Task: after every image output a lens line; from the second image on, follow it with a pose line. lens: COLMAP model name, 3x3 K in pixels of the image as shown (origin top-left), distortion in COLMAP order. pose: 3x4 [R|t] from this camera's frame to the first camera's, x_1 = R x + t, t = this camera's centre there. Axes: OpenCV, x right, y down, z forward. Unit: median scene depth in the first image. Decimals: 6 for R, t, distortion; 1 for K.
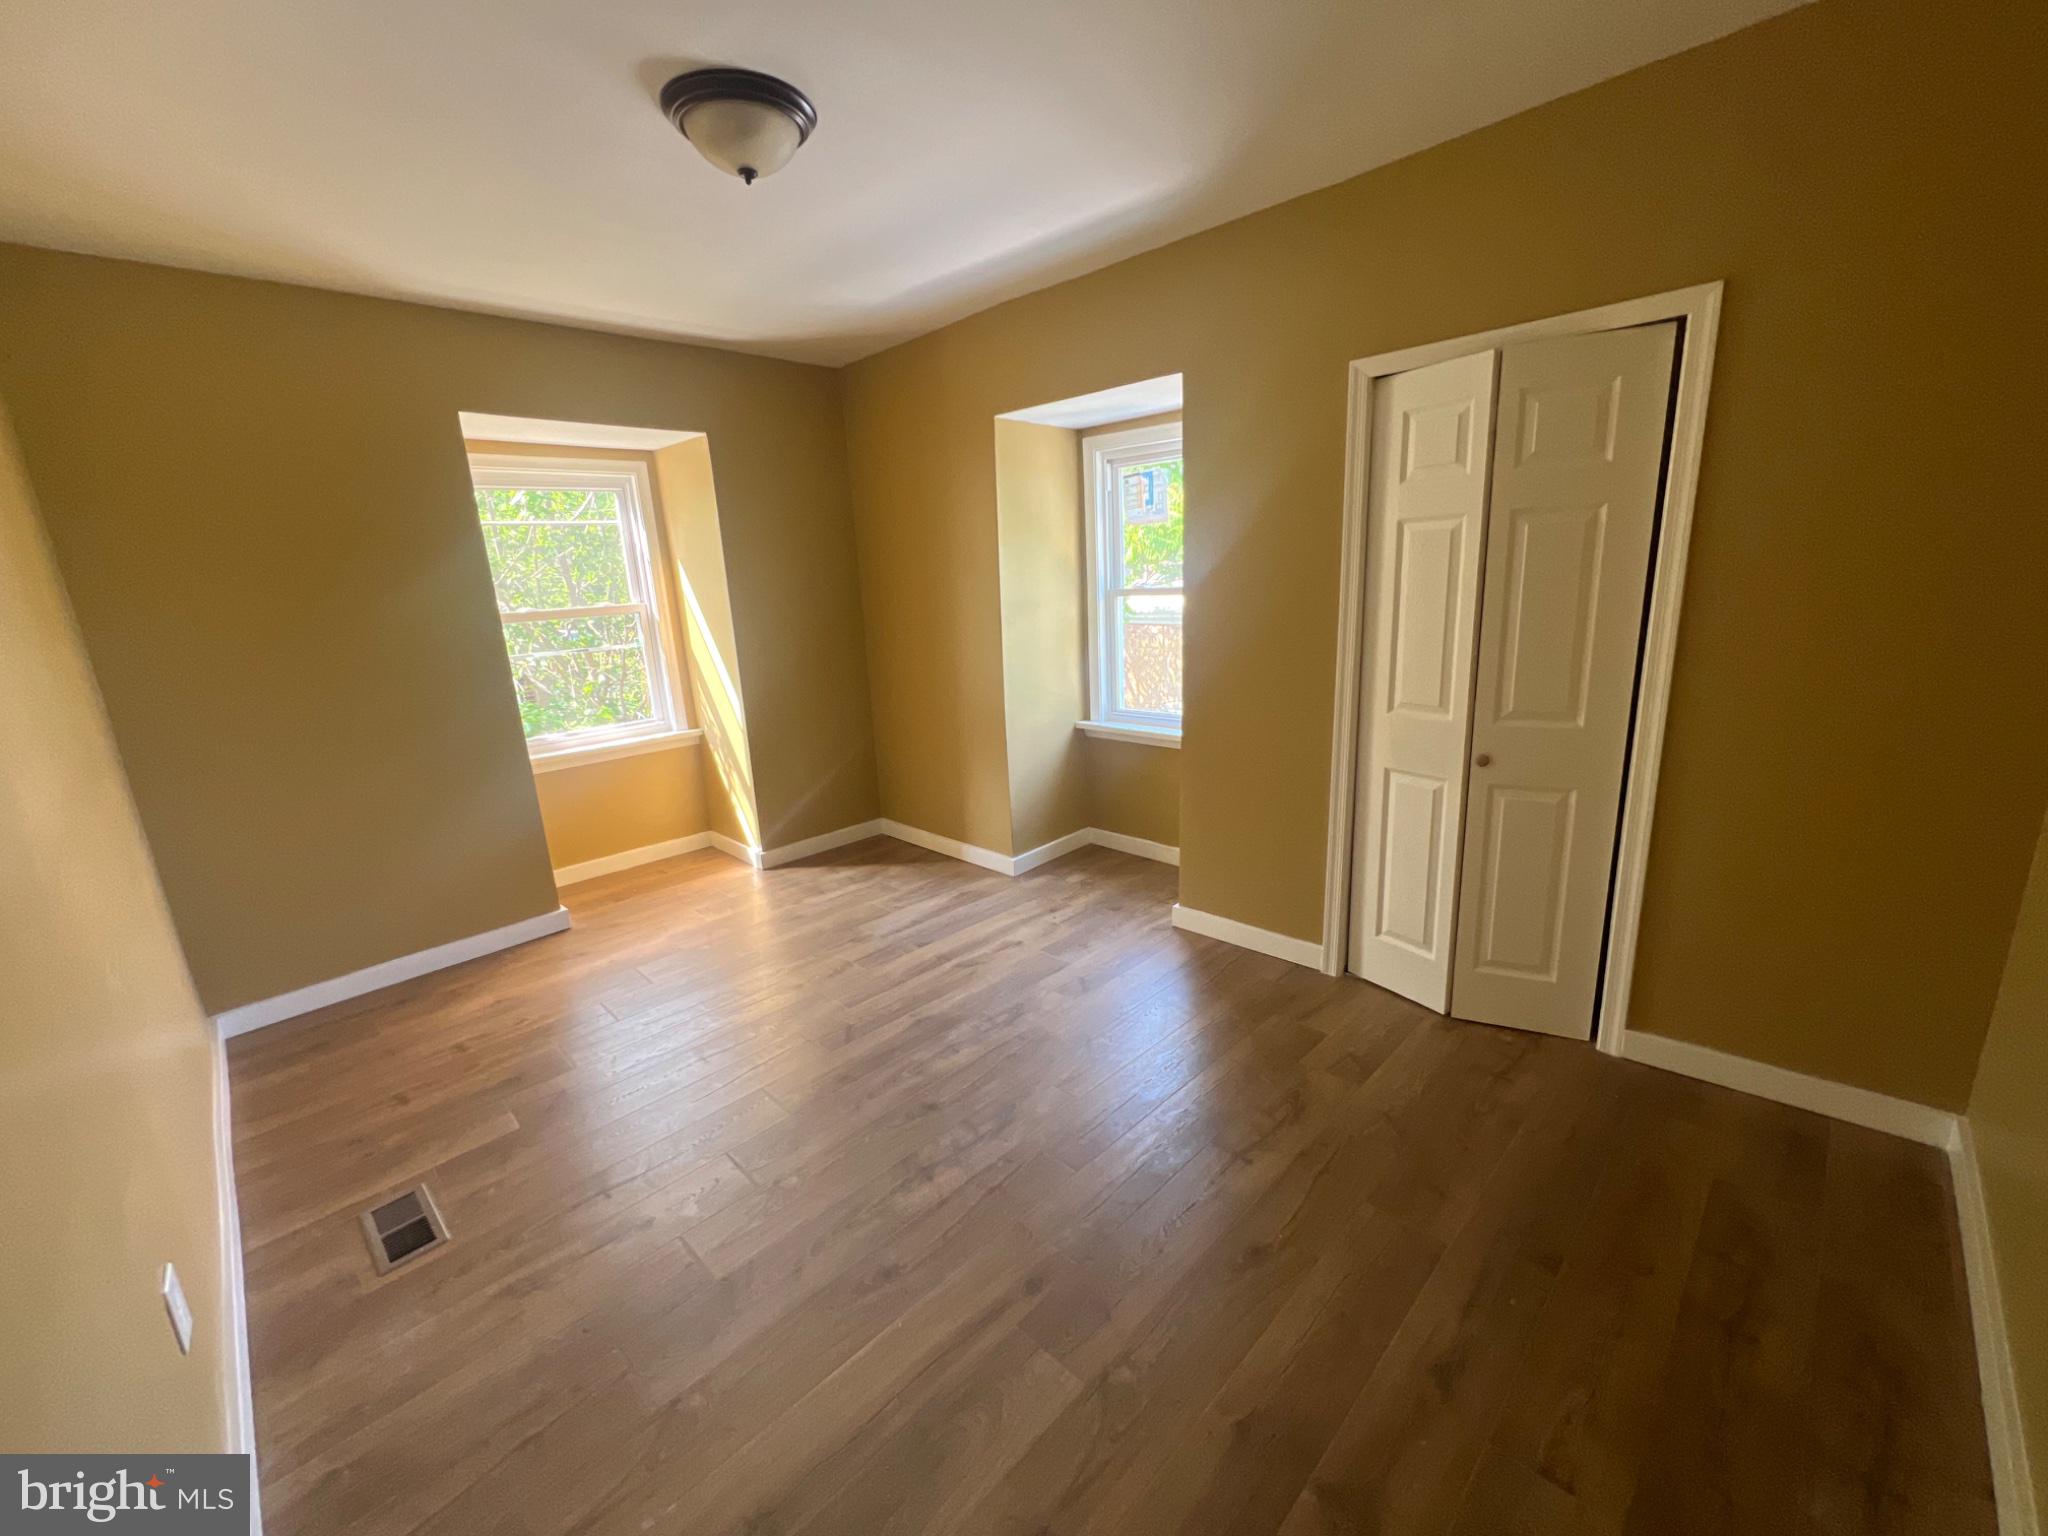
lens RADIAL K [[819.3, 0, 1026.1], [0, 819.3, 766.0], [0, 0, 1]] dist [-0.000953, 0.001813]
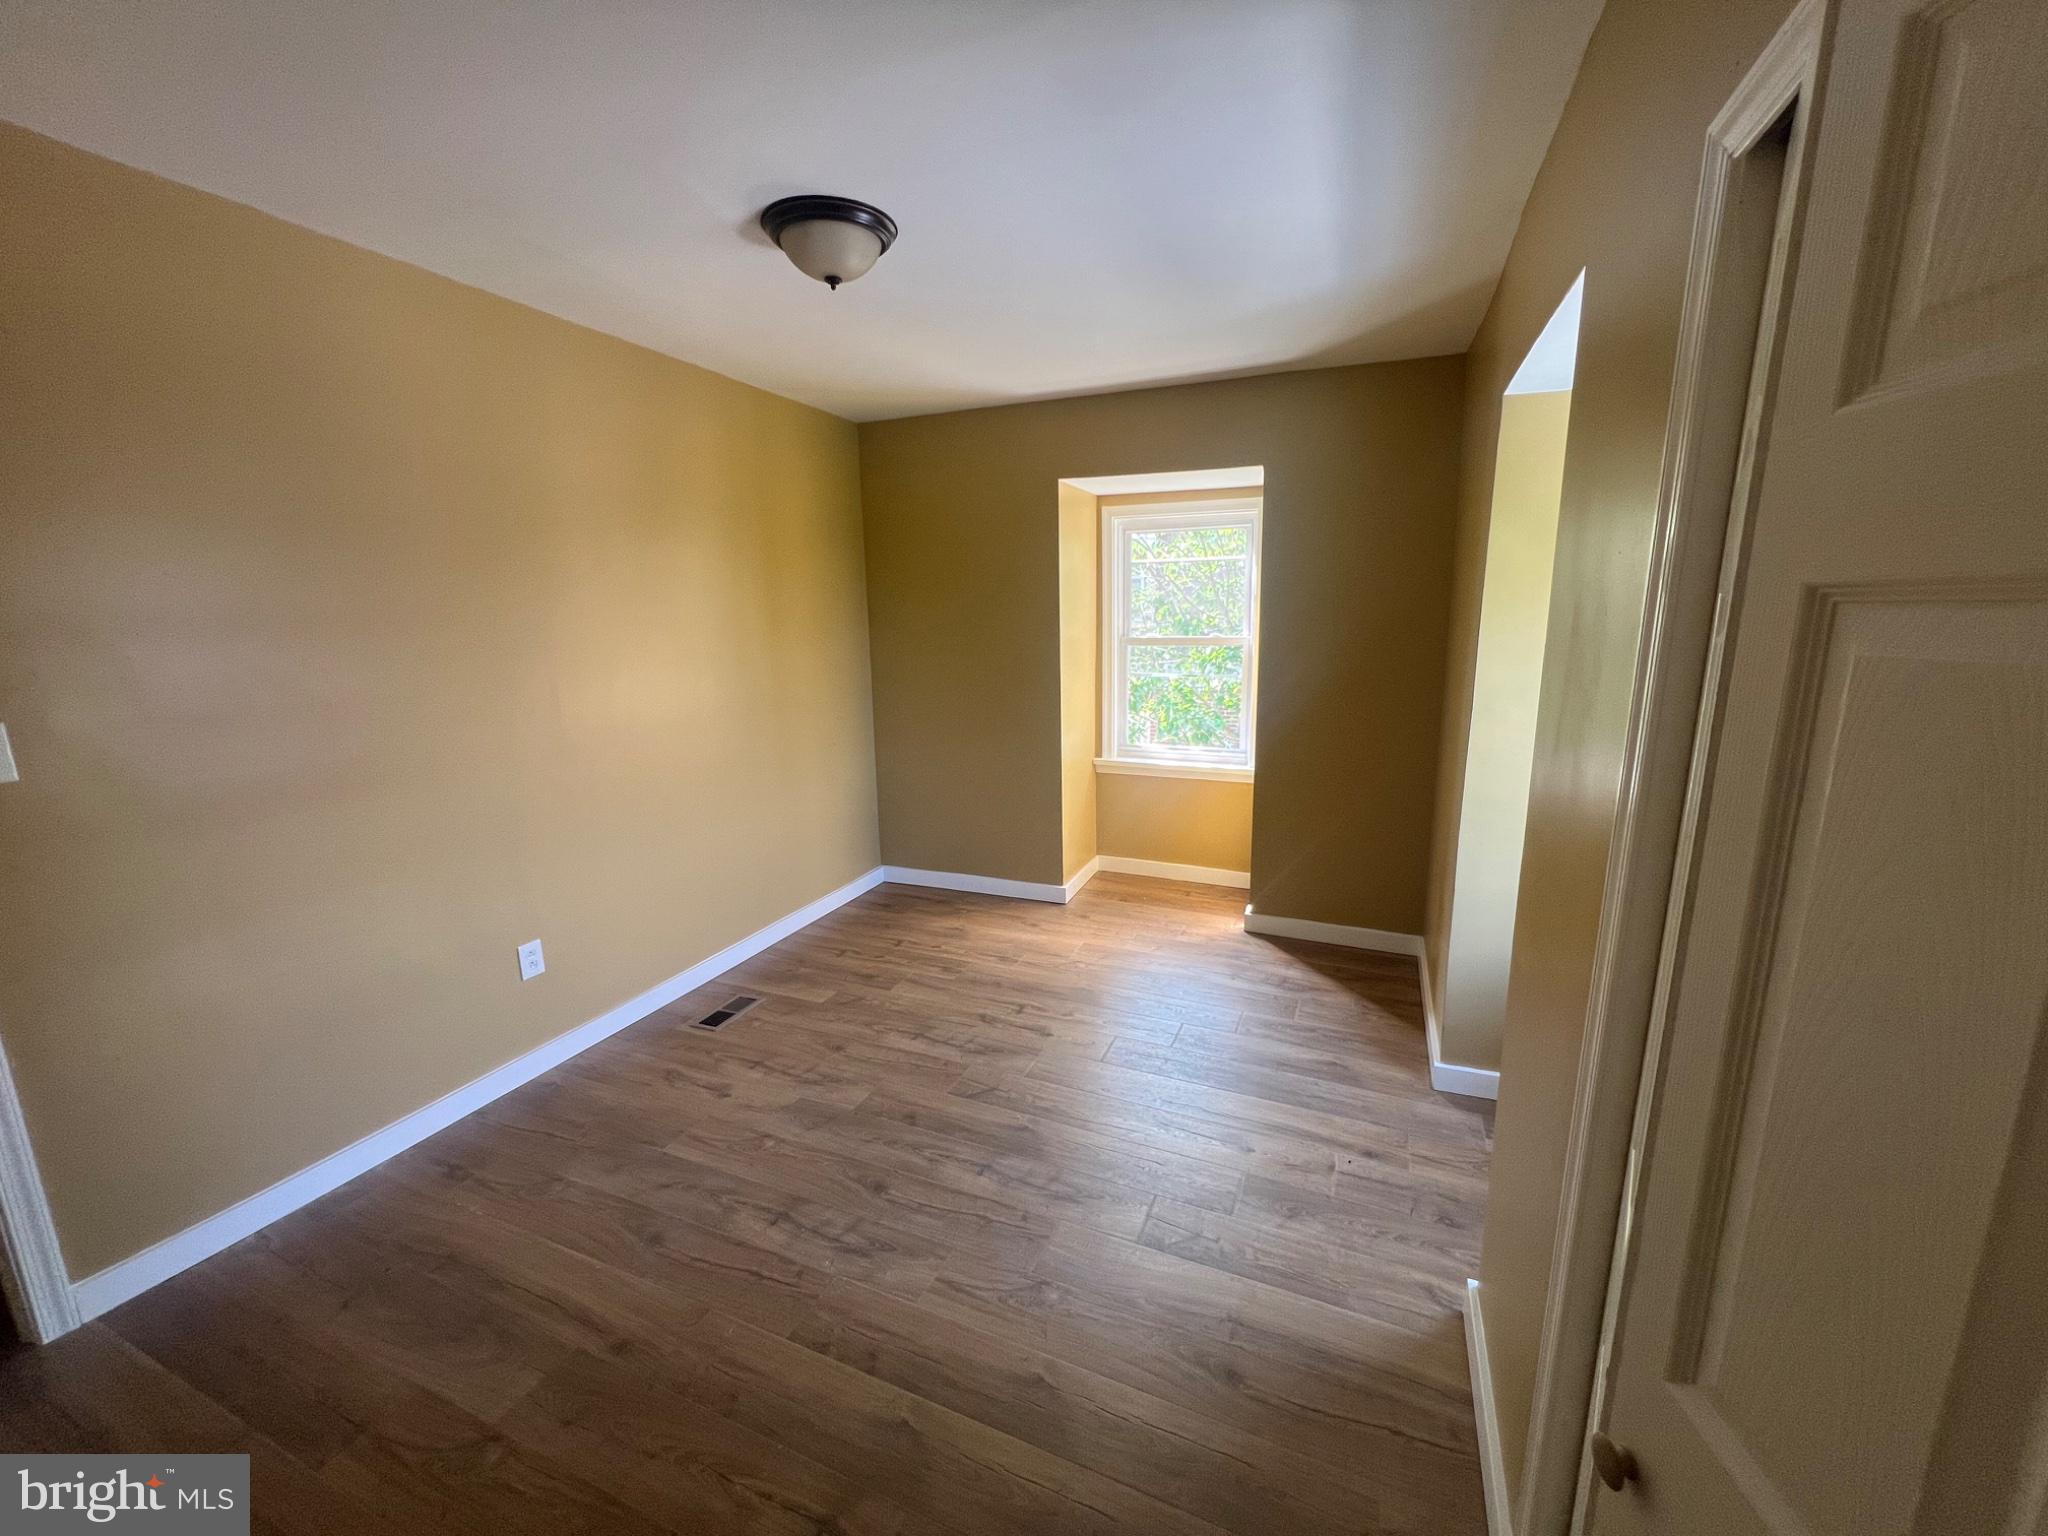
lens RADIAL K [[819.3, 0, 1030.6], [0, 819.3, 773.5], [0, 0, 1]] dist [-0.000953, 0.001813]
pose [[0.371418, 0.231358, -0.899179, 0.555772], [-0.228042, 0.961523, 0.153204, -0.191326], [0.900026, 0.148148, 0.409886, 0.543244]]
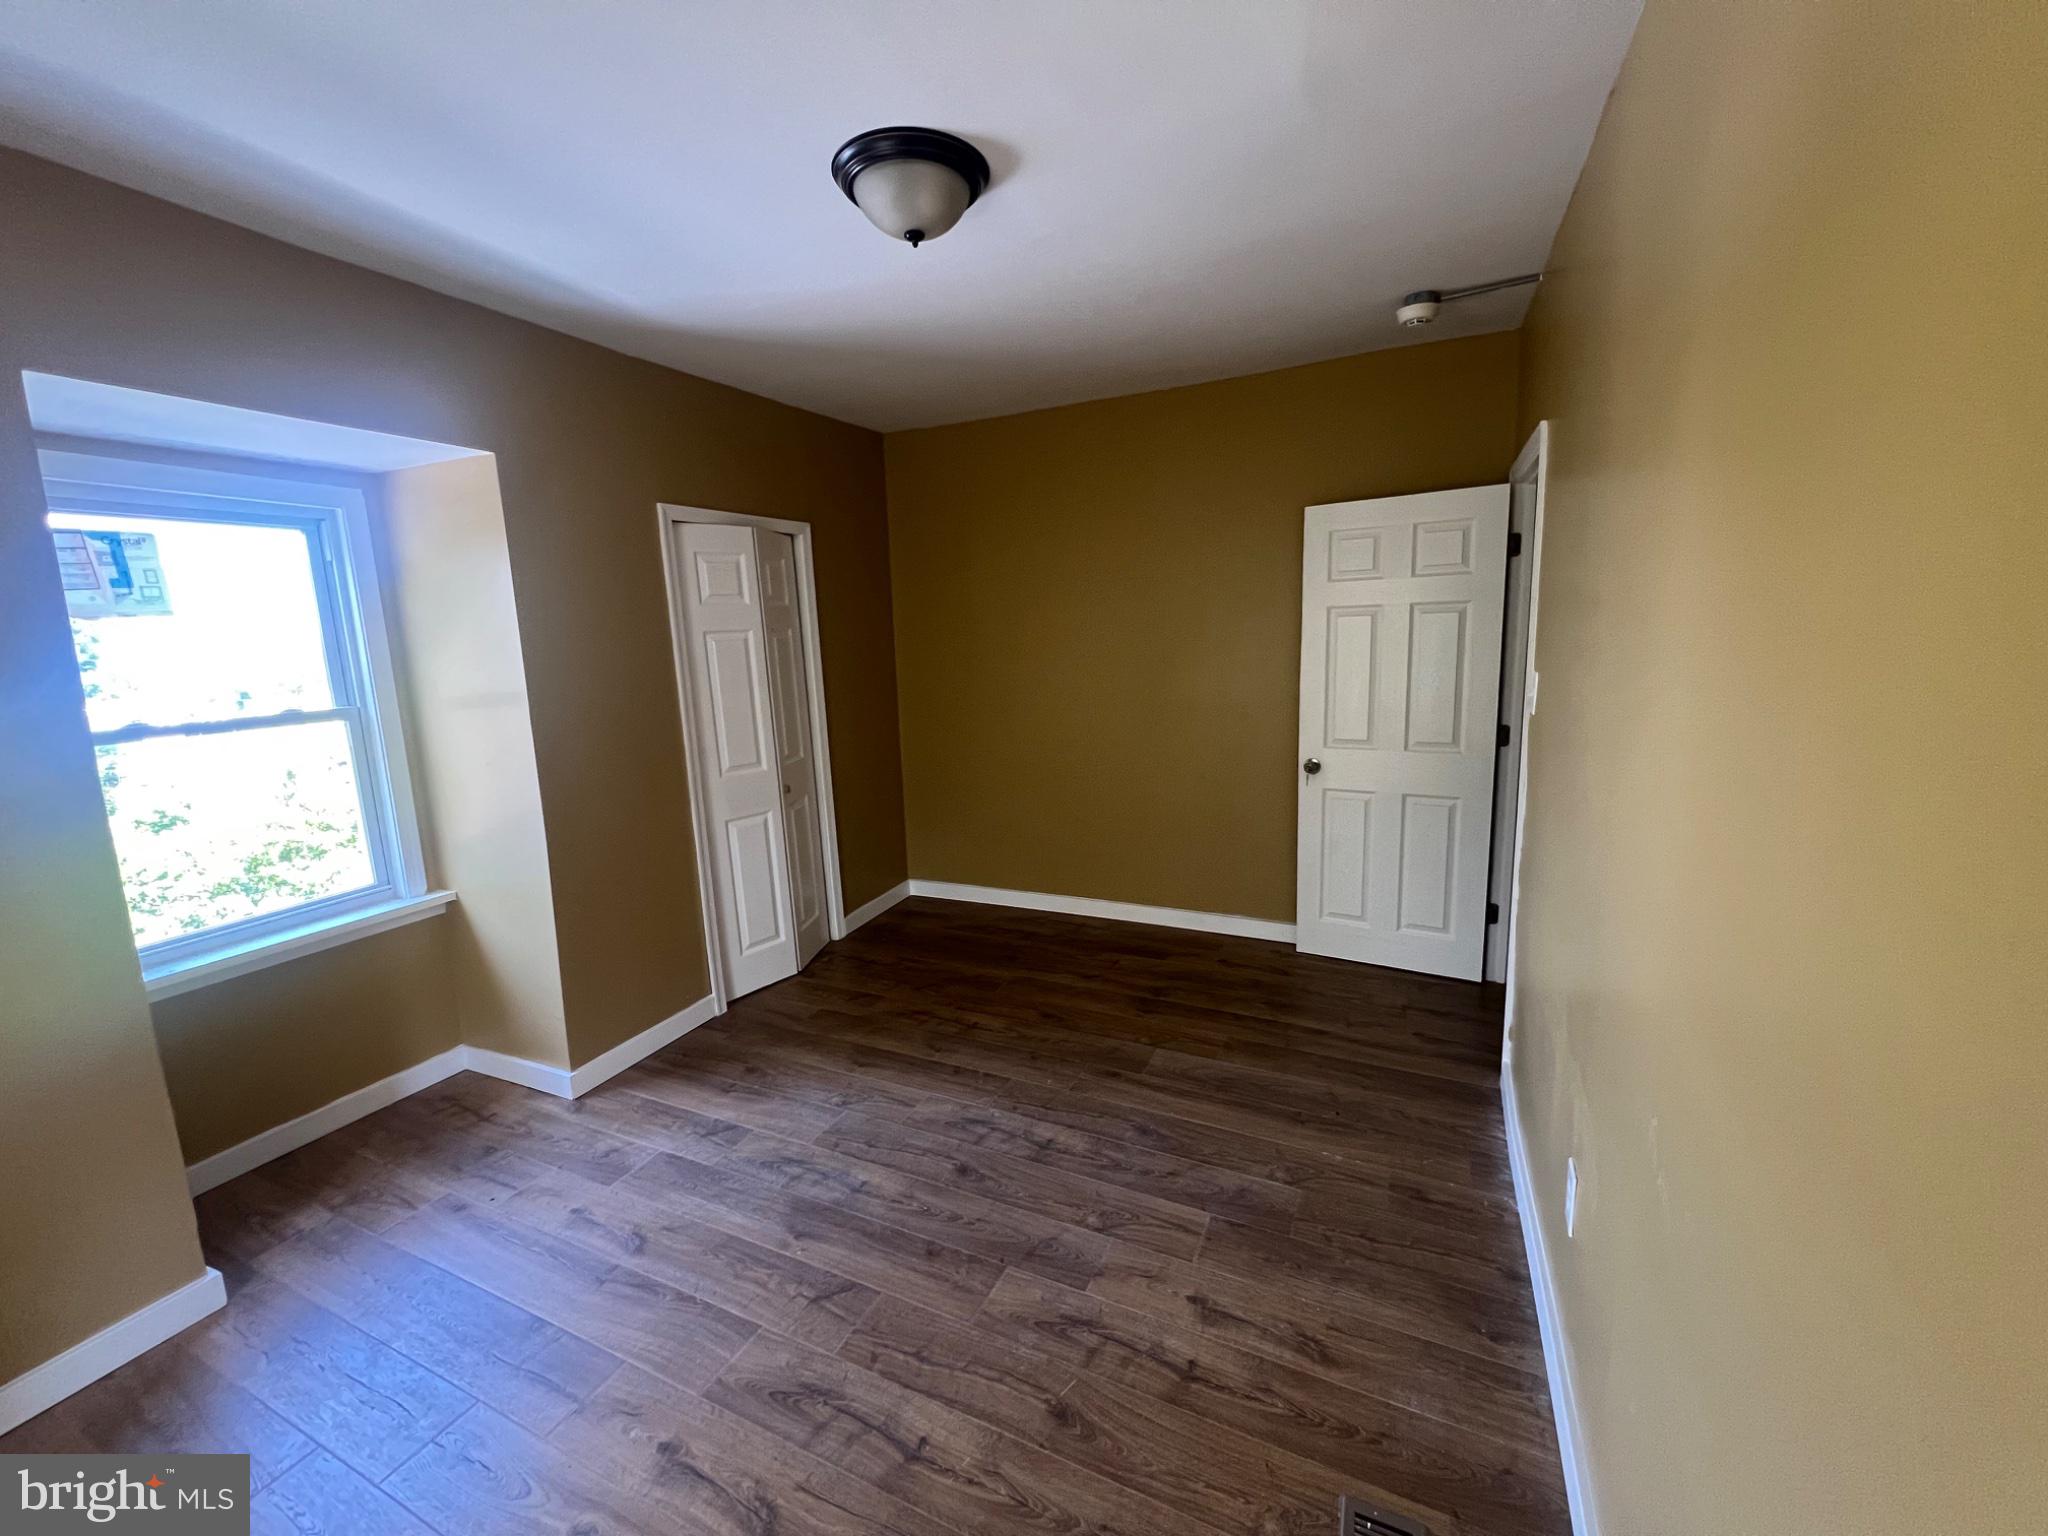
lens RADIAL K [[825.4, 0, 1015.8], [0, 825.4, 769.7], [0, 0, 1]] dist [0.002384, 0.000347]
pose [[-0.321657, -0.101286, 0.941423, -0.824045], [0.275443, 0.941254, 0.195379, -0.181878], [-0.905907, 0.322154, -0.274862, 0.833924]]
